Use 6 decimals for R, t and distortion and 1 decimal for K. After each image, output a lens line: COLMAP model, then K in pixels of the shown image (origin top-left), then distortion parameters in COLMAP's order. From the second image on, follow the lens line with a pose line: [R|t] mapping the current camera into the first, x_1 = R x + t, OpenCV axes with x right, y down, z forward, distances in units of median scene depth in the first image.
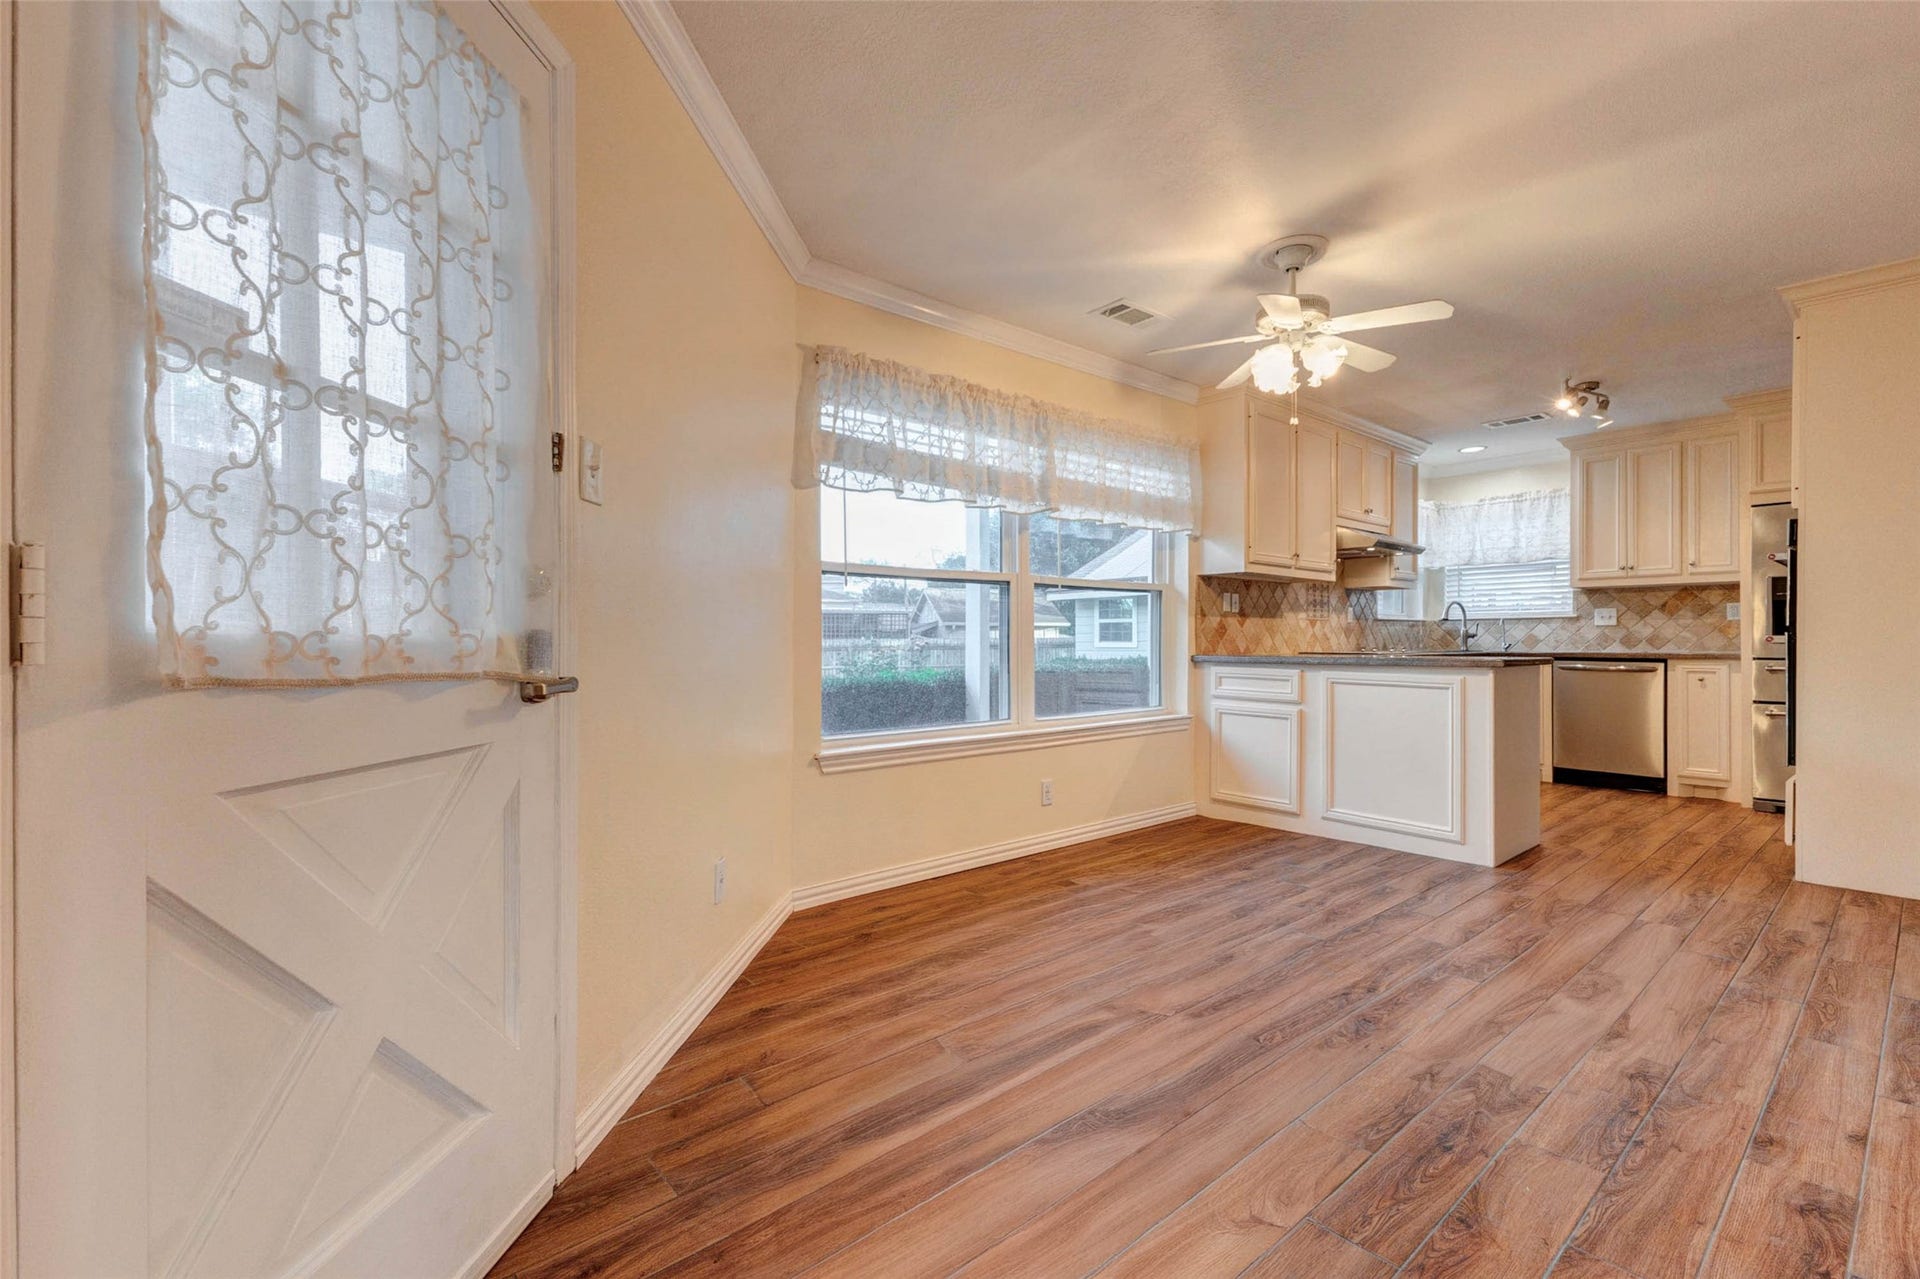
lens RADIAL K [[773.1, 0, 960.2], [0, 773.1, 641.4], [0, 0, 1]] dist [-0.000228, 0.000013]
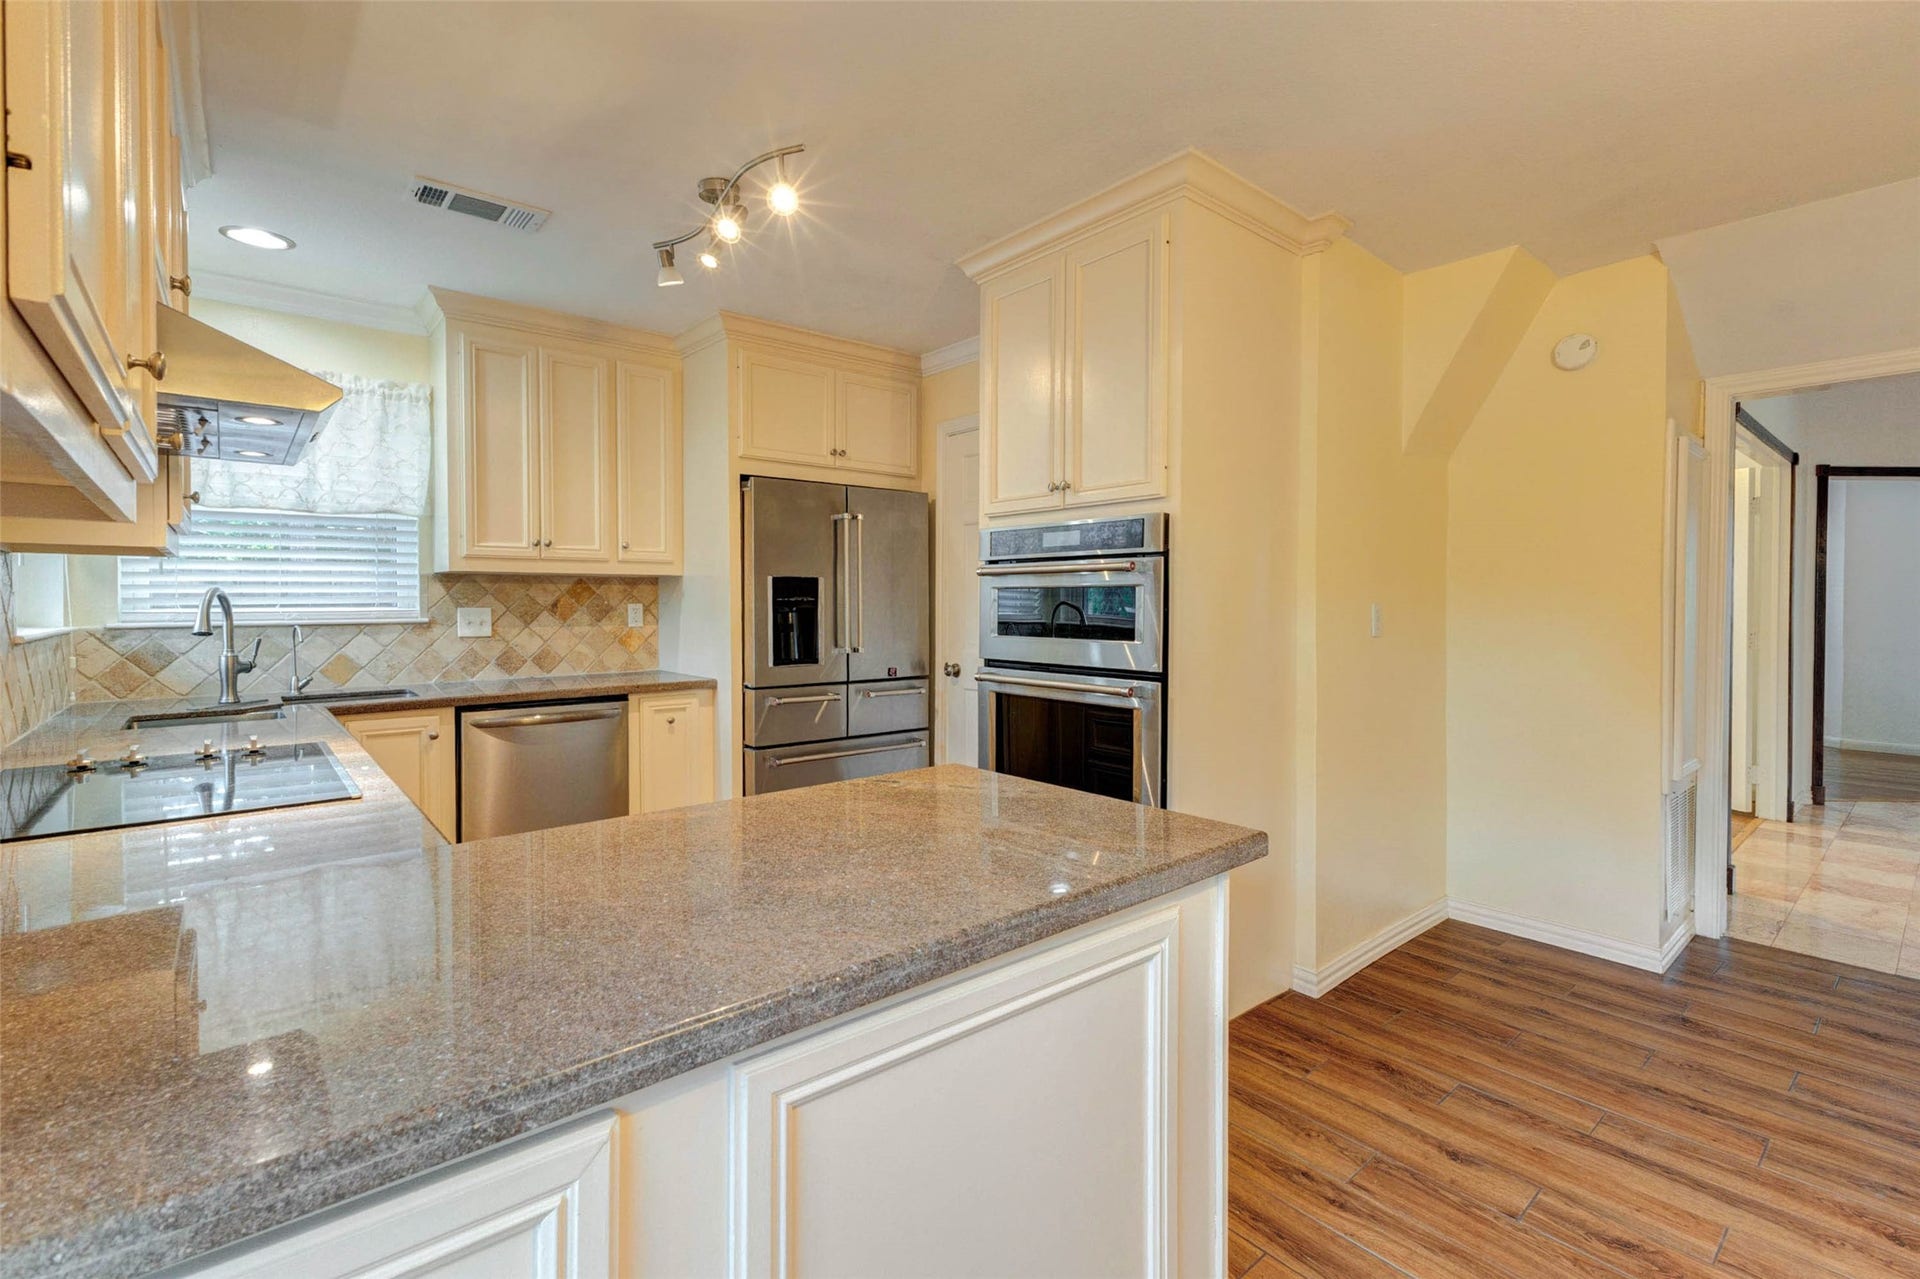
lens RADIAL K [[856.8, 0, 950.4], [0, 856.8, 613.5], [0, 0, 1]] dist [0.002307, 0.000285]
pose [[-0.031251, -0.018127, 0.999347, 0.175106], [0.006261, 0.999812, 0.018331, -0.048614], [-0.999492, 0.006830, -0.031132, 0.666304]]
